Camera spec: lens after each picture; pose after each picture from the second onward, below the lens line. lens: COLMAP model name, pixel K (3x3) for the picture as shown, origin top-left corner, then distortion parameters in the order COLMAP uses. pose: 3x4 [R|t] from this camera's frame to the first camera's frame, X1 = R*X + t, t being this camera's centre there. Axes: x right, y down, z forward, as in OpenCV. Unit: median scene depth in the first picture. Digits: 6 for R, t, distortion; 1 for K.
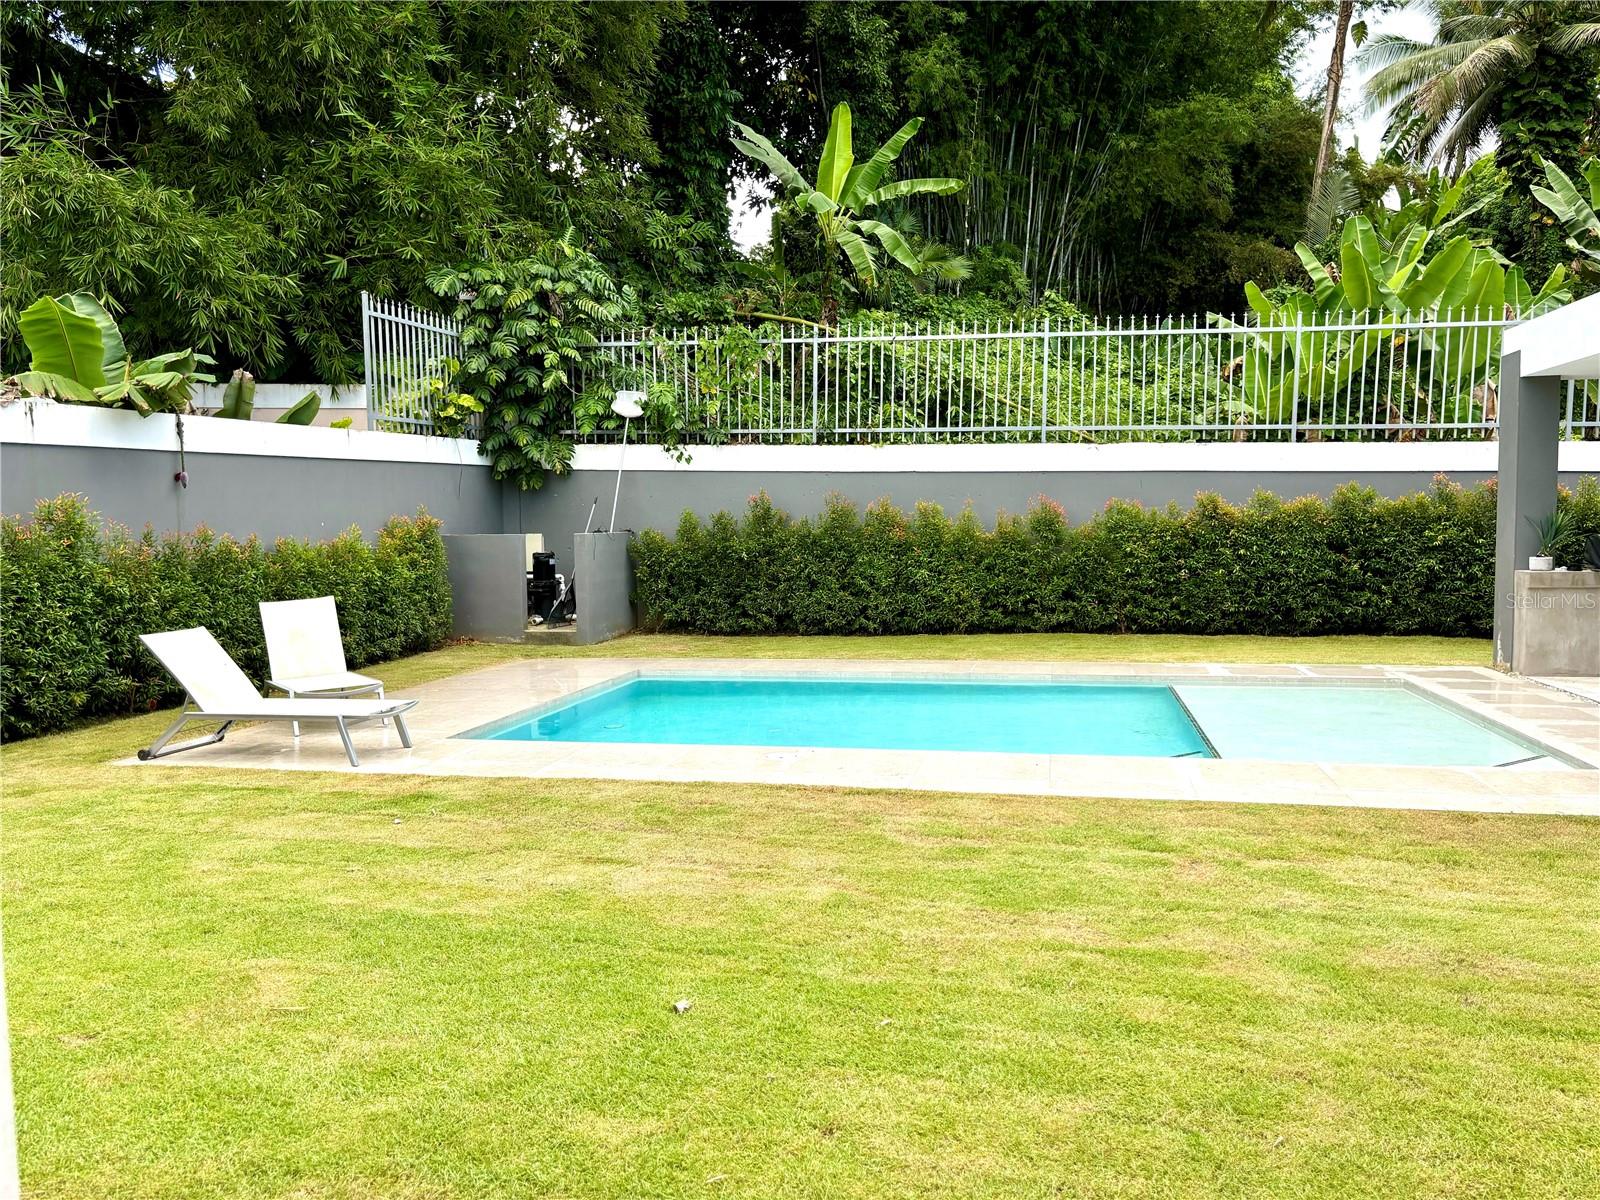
lens RADIAL K [[1199.9, 0, 803.7], [0, 1199.9, 622.8], [0, 0, 1]] dist [0.045433, -0.066424]
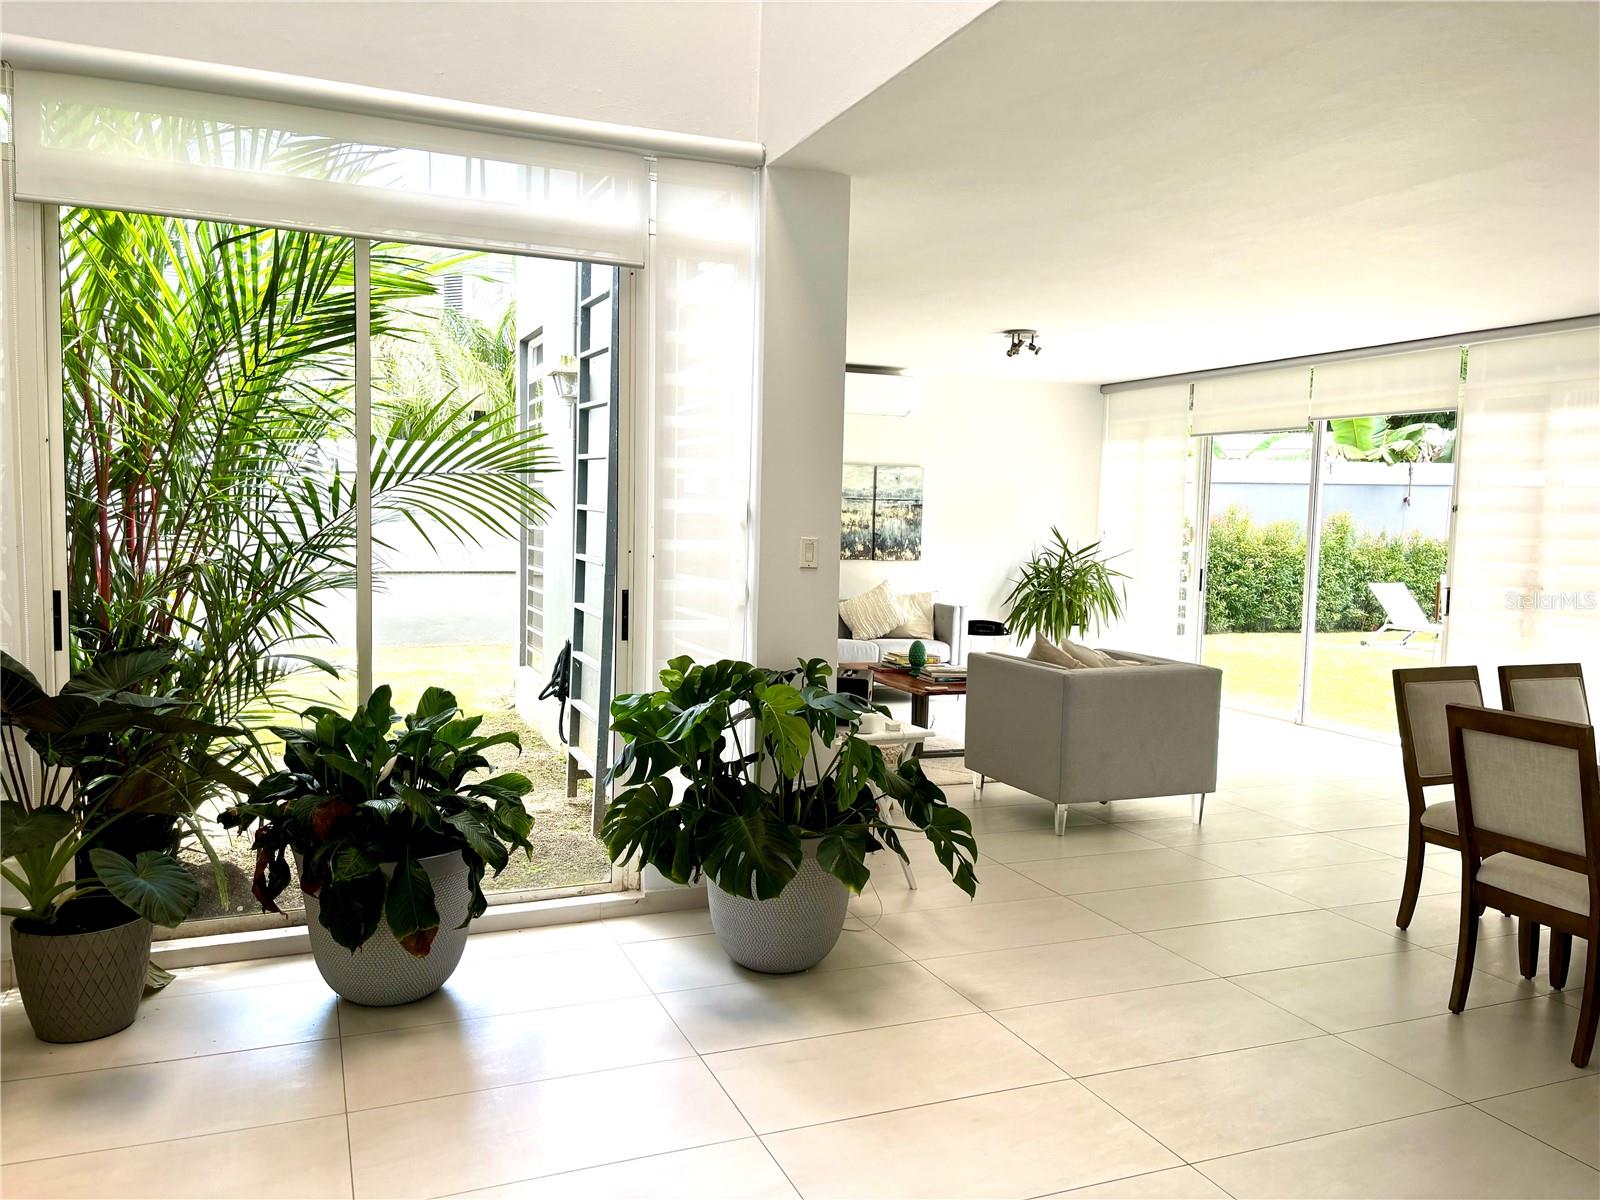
lens RADIAL K [[1199.9, 0, 766.9], [0, 1199.9, 619.1], [0, 0, 1]] dist [0.045433, -0.066424]
pose [[0.553088, 0.097583, -0.827388, 0.282399], [-0.098200, 0.993830, 0.051569, 0.031978], [0.827315, 0.052727, 0.559257, -0.474309]]
